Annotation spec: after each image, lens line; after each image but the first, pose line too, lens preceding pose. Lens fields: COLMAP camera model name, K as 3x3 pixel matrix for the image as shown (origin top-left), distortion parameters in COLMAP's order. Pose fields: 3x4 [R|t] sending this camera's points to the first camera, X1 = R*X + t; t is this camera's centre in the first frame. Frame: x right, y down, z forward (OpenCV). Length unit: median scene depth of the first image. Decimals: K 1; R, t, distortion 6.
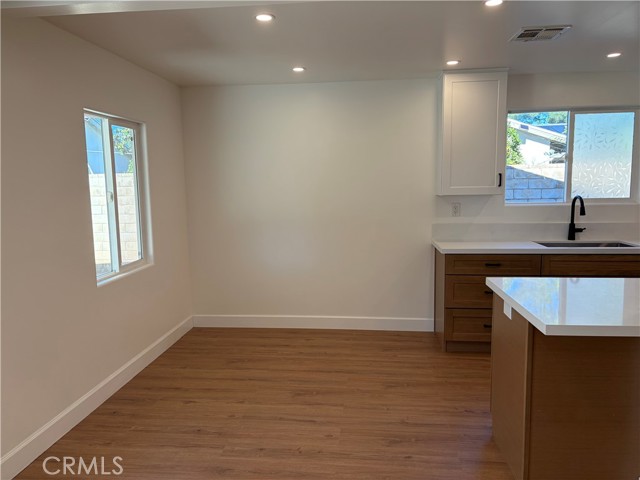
lens RADIAL K [[481.7, 0, 319.2], [0, 481.7, 238.7], [0, 0, 1]] dist [0.047506, -0.047330]
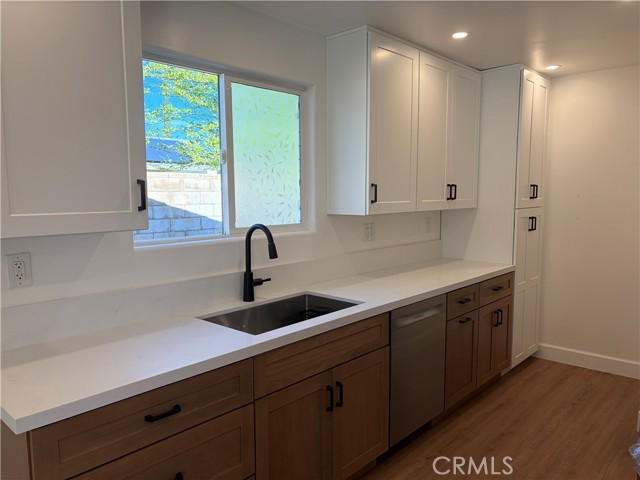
lens RADIAL K [[481.7, 0, 317.5], [0, 481.7, 236.9], [0, 0, 1]] dist [0.047506, -0.047330]
pose [[0.587424, -0.063586, 0.806777, 0.113399], [0.087162, 0.996081, 0.015042, -0.073625], [-0.804572, 0.061485, 0.590664, 0.596342]]
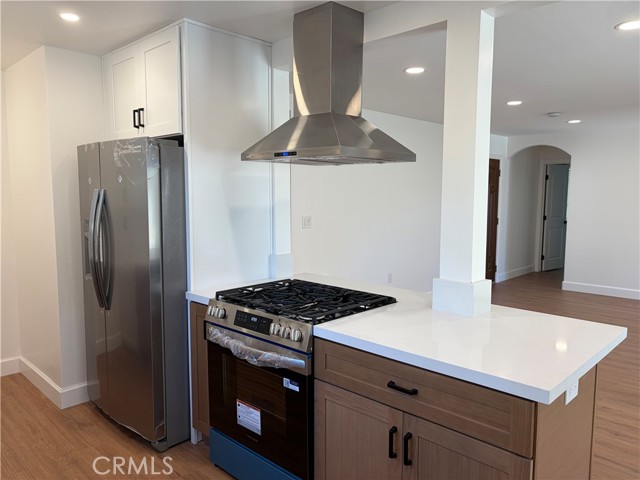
lens RADIAL K [[481.7, 0, 322.1], [0, 481.7, 240.1], [0, 0, 1]] dist [0.047506, -0.047330]
pose [[-0.796331, -0.045380, 0.603157, 0.142225], [0.077490, 0.981310, 0.176140, -0.111340], [-0.599877, 0.187004, -0.777931, 0.943272]]
